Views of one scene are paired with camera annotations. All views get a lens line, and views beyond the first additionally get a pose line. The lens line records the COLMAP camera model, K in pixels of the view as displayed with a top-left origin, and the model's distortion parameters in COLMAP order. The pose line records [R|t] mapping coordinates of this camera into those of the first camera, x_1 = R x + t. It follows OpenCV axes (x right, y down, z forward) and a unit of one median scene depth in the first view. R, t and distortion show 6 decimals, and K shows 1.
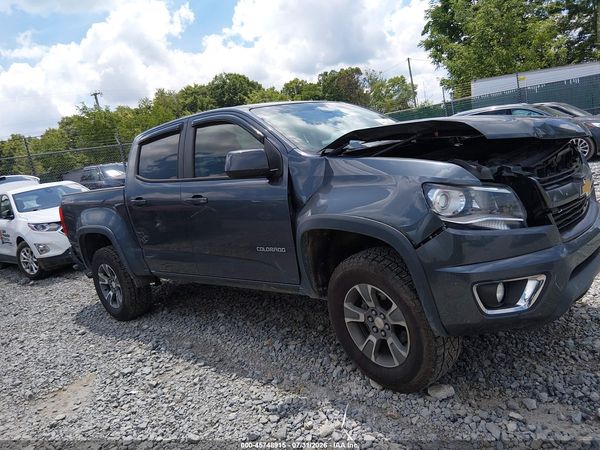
lens RADIAL K [[482.8, 0, 301.0], [0, 482.8, 216.2], [0, 0, 1]] dist [0.099695, -0.183353]
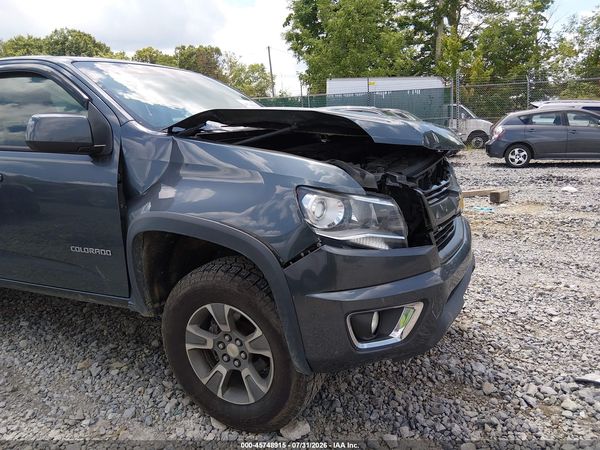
lens RADIAL K [[475.2, 0, 309.0], [0, 475.2, 216.2], [0, 0, 1]] dist [0.105588, -0.169913]
pose [[0.945963, 0.057966, 0.319052, 0.017305], [-0.068661, 0.997389, 0.022366, -0.026666], [-0.316923, -0.043064, 0.947473, 0.180184]]
